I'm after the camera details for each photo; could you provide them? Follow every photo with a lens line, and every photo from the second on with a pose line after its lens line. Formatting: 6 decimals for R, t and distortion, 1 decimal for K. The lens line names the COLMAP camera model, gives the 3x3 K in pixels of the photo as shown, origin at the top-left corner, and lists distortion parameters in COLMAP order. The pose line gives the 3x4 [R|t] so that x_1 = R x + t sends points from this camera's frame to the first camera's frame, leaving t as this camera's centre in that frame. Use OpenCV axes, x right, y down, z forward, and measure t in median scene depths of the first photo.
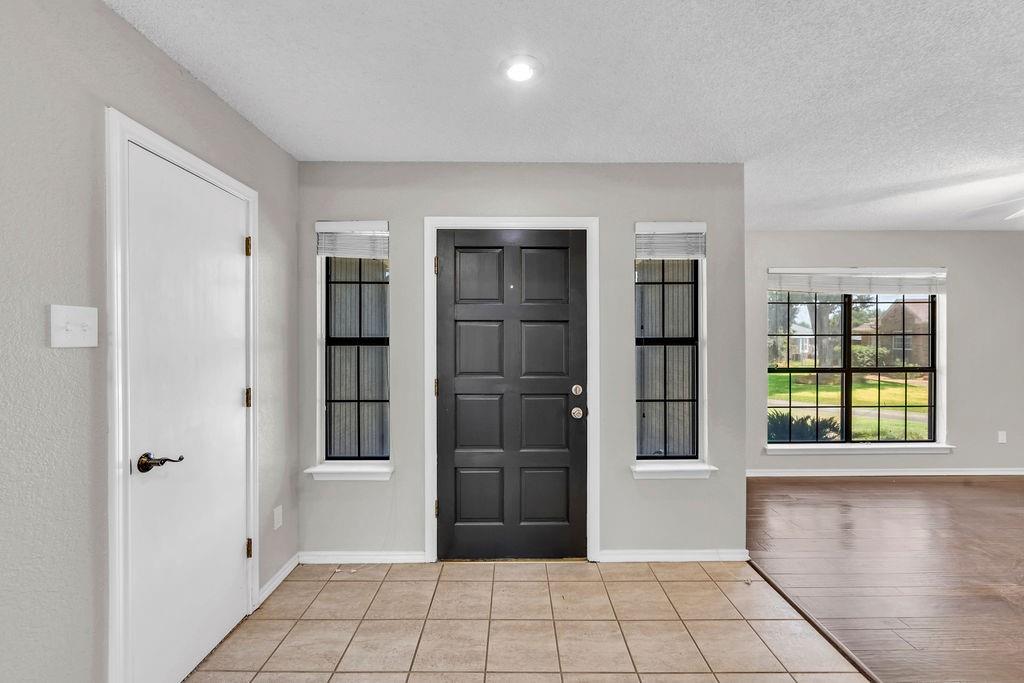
lens RADIAL K [[400.0, 0, 513.4], [0, 400.0, 338.5], [0, 0, 1]] dist [-0.002994, -0.000305]
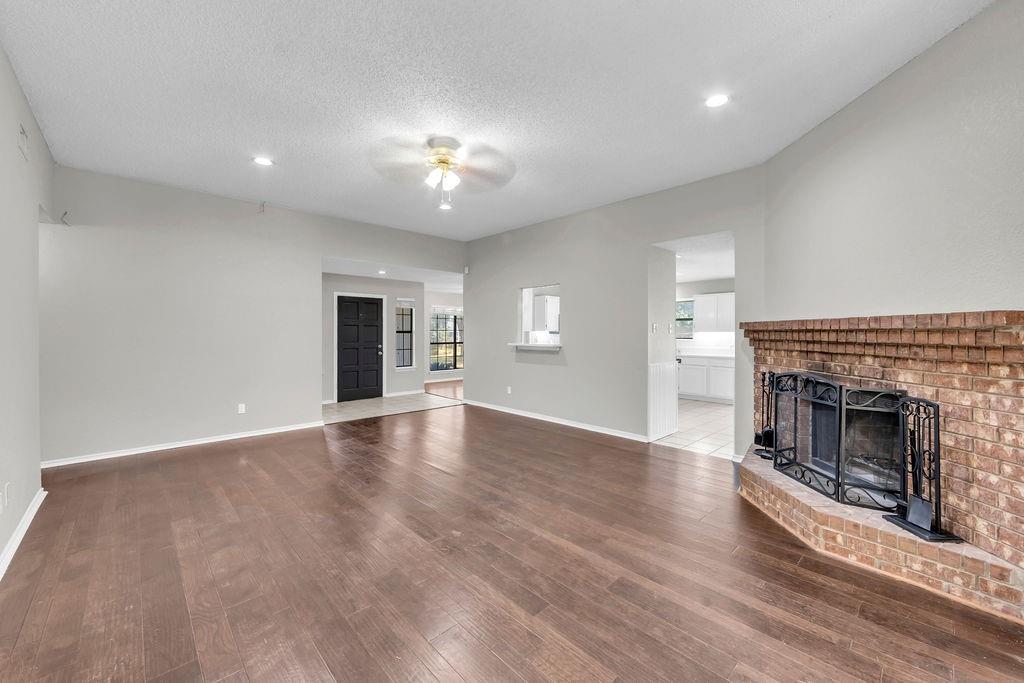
lens RADIAL K [[400.0, 0, 513.4], [0, 400.0, 338.5], [0, 0, 1]] dist [-0.002994, -0.000305]
pose [[0.724399, -0.007185, 0.689343, -0.801717], [-0.003968, 0.999886, 0.014592, 0.006095], [-0.689369, -0.013306, 0.724288, -1.311315]]
